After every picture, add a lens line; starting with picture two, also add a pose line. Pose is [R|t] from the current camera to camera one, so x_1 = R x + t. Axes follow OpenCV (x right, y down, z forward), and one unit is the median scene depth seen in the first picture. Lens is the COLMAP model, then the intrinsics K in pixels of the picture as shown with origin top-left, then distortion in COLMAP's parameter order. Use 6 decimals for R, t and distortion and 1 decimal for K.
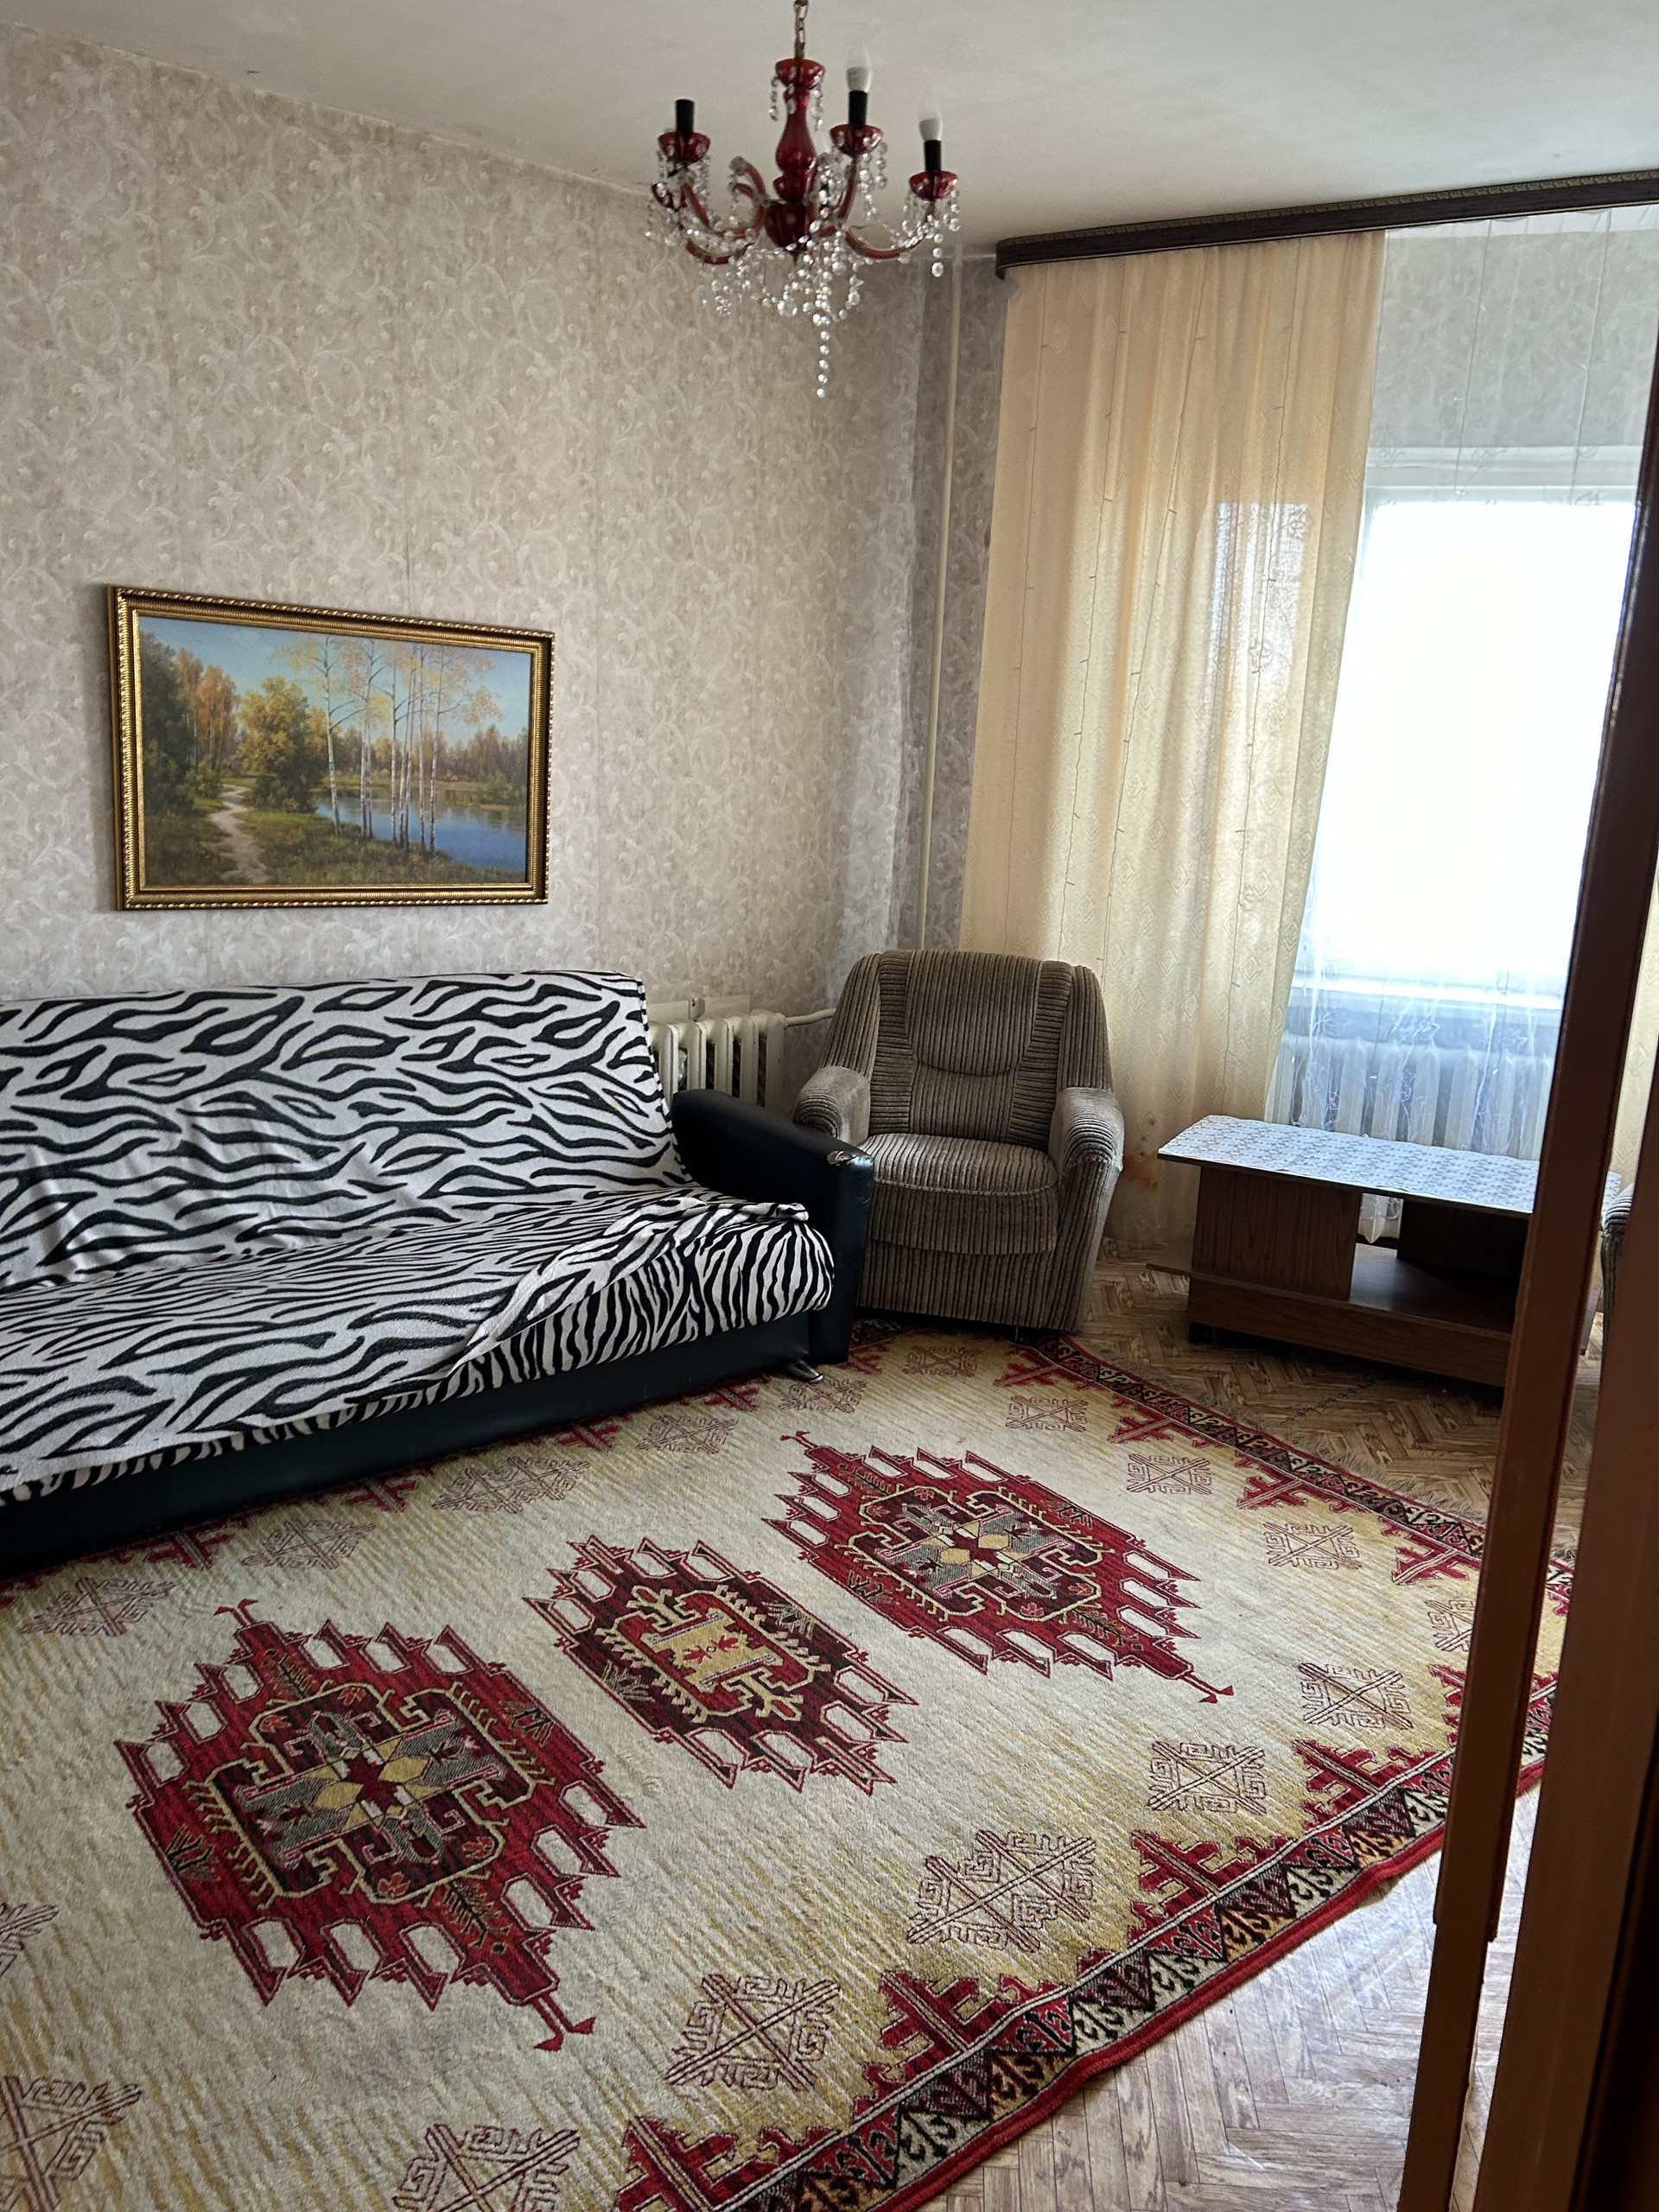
lens RADIAL K [[1669.8, 0, 821.8], [0, 1669.8, 1117.6], [0, 0, 1]] dist [0.063676, -0.054248]
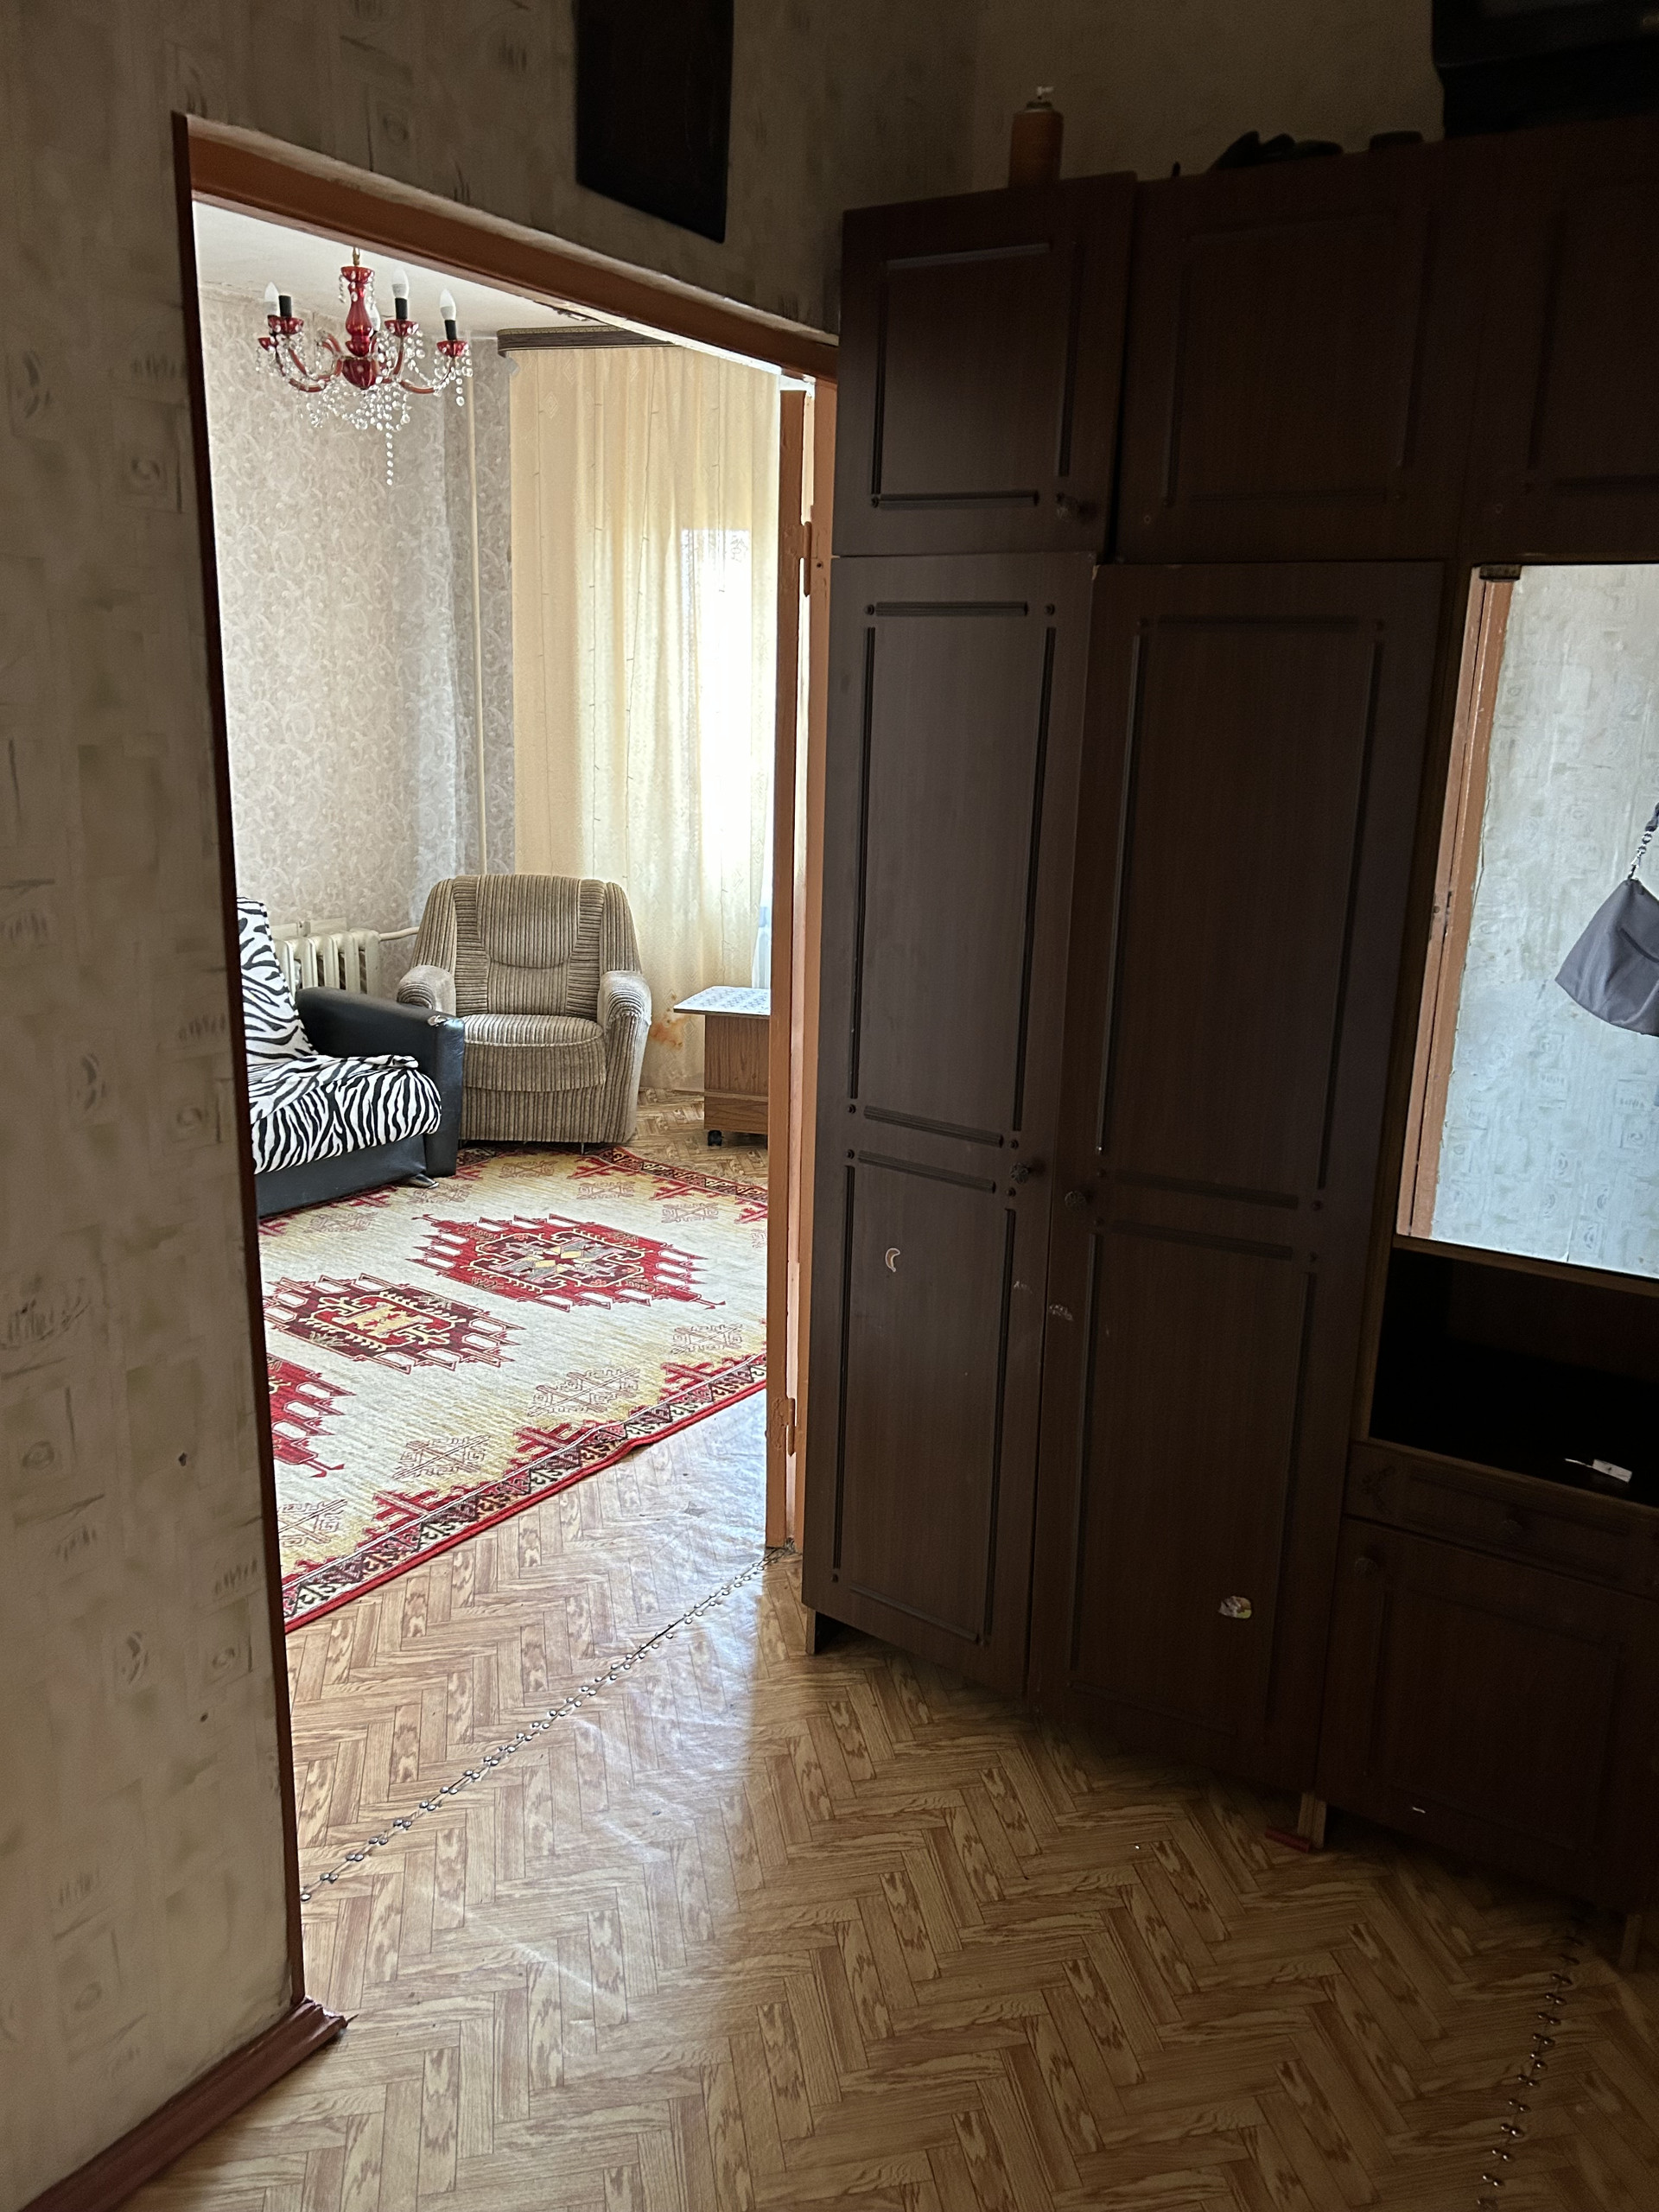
lens RADIAL K [[1669.8, 0, 837.6], [0, 1669.8, 1098.7], [0, 0, 1]] dist [0.063676, -0.054248]
pose [[0.962568, -0.079516, 0.259113, -0.027548], [0.079133, 0.996793, 0.011925, 0.078362], [-0.259230, 0.009026, 0.965773, -0.317210]]
